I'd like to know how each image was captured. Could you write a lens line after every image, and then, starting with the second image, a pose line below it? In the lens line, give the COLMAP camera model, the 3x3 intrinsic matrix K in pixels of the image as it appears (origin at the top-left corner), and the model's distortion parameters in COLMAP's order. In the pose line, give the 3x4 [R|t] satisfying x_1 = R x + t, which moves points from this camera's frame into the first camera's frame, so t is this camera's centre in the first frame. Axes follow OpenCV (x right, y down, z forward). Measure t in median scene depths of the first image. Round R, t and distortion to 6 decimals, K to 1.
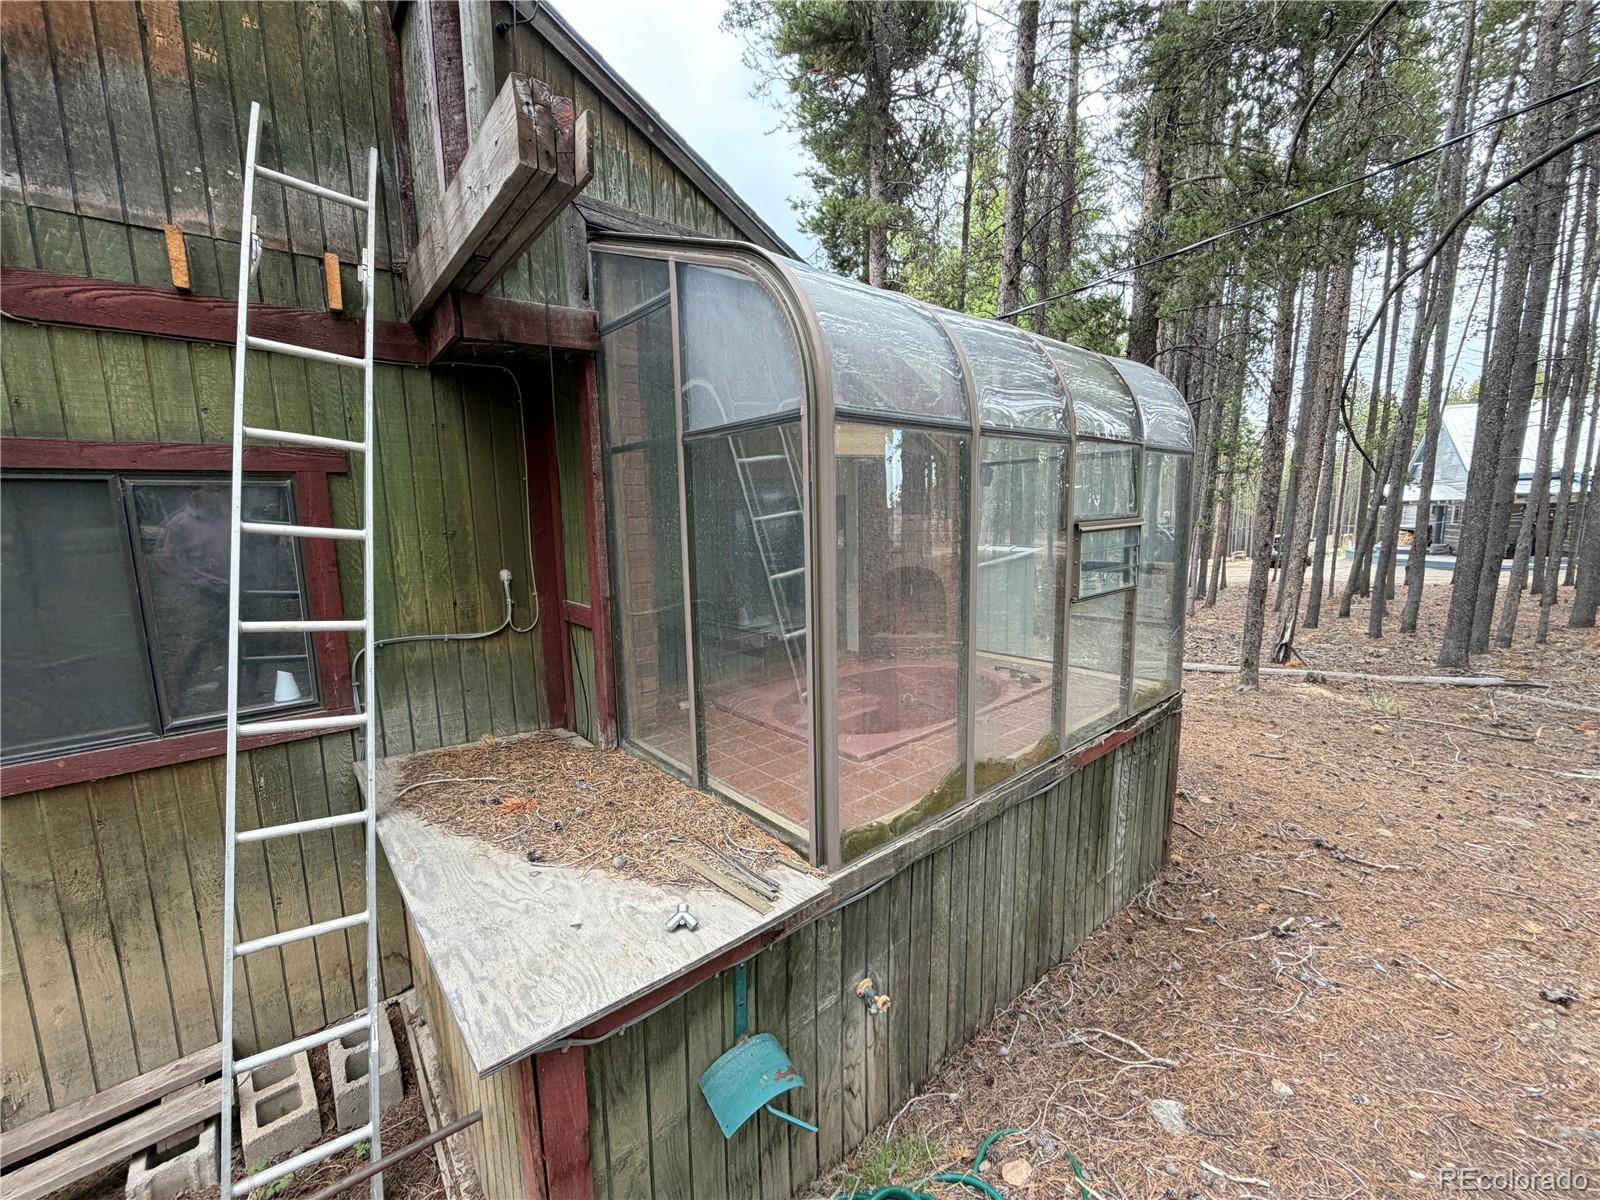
lens RADIAL K [[632.5, 0, 800.0], [0, 632.5, 600.0], [0, 0, 1]] dist [0.000059, 0.000004]
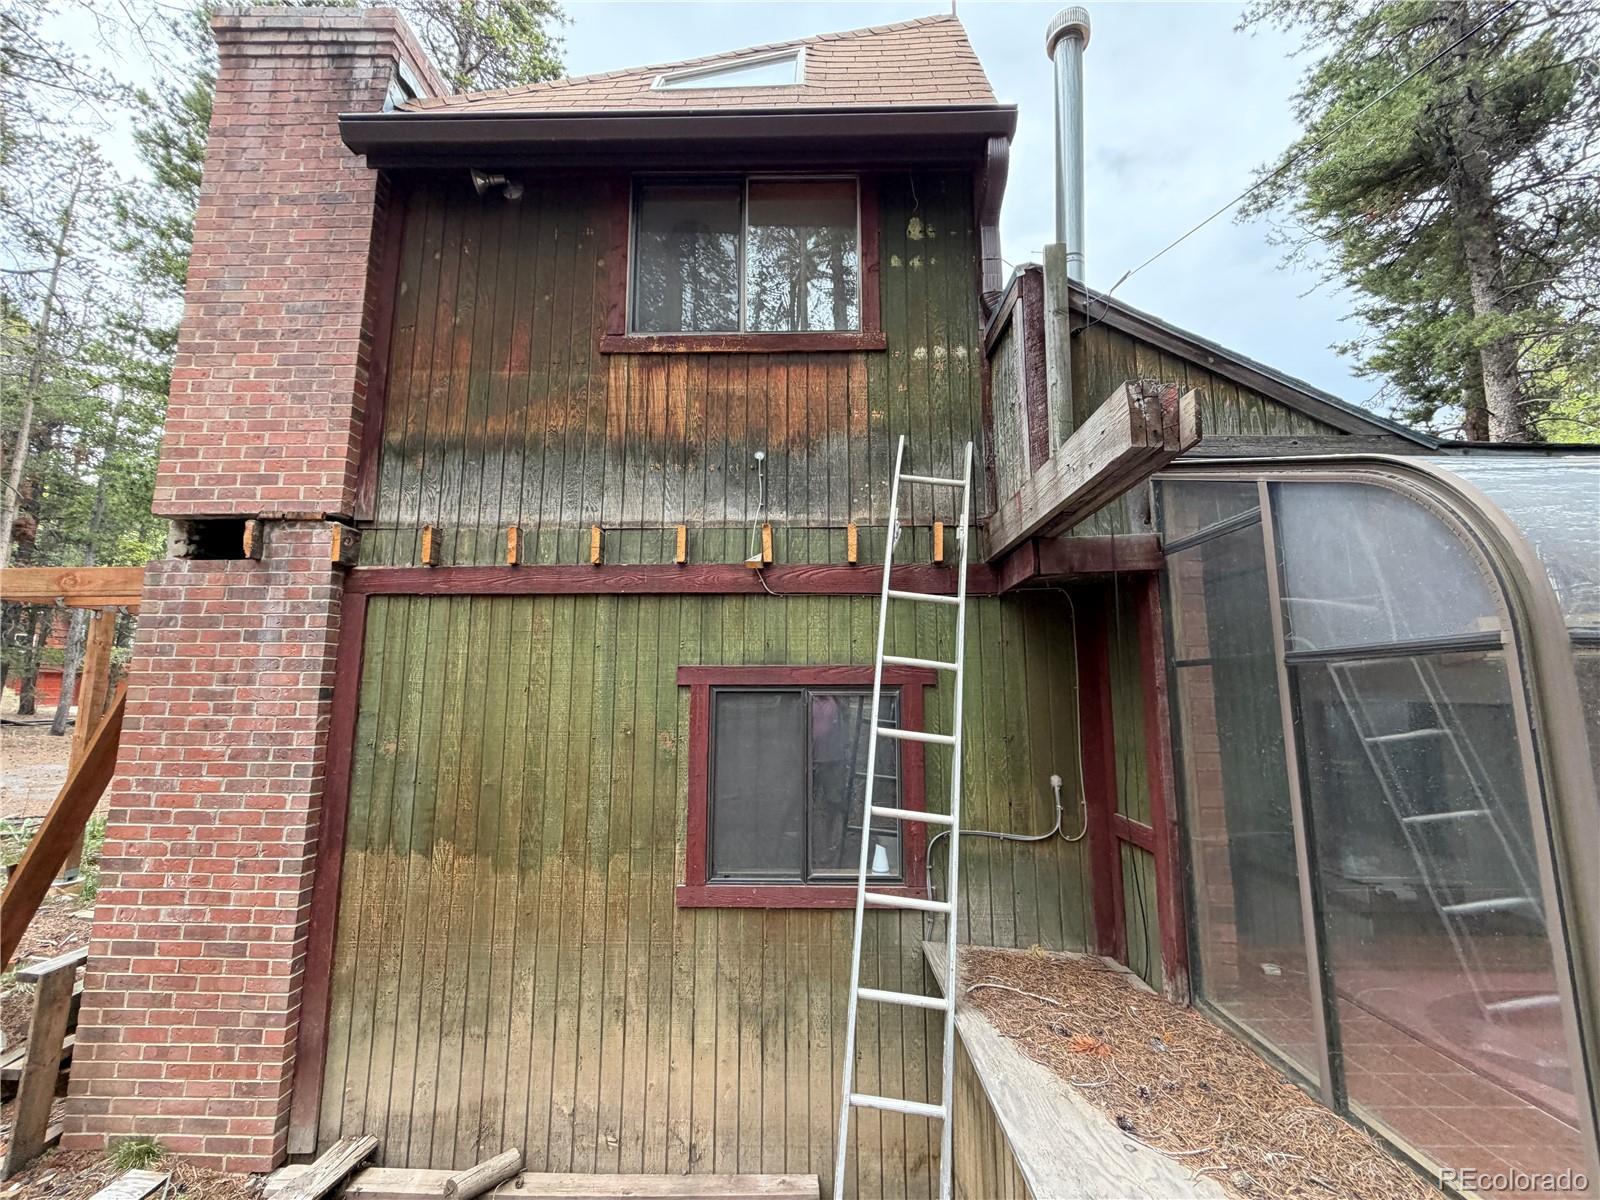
lens RADIAL K [[637.4, 0, 800.0], [0, 637.4, 600.0], [0, 0, 1]] dist [-0.000767, 0.000237]
pose [[0.751241, -0.074120, -0.655853, -0.089877], [-0.109082, 0.966068, -0.234125, -0.041890], [0.650951, 0.247426, 0.717665, -0.109342]]
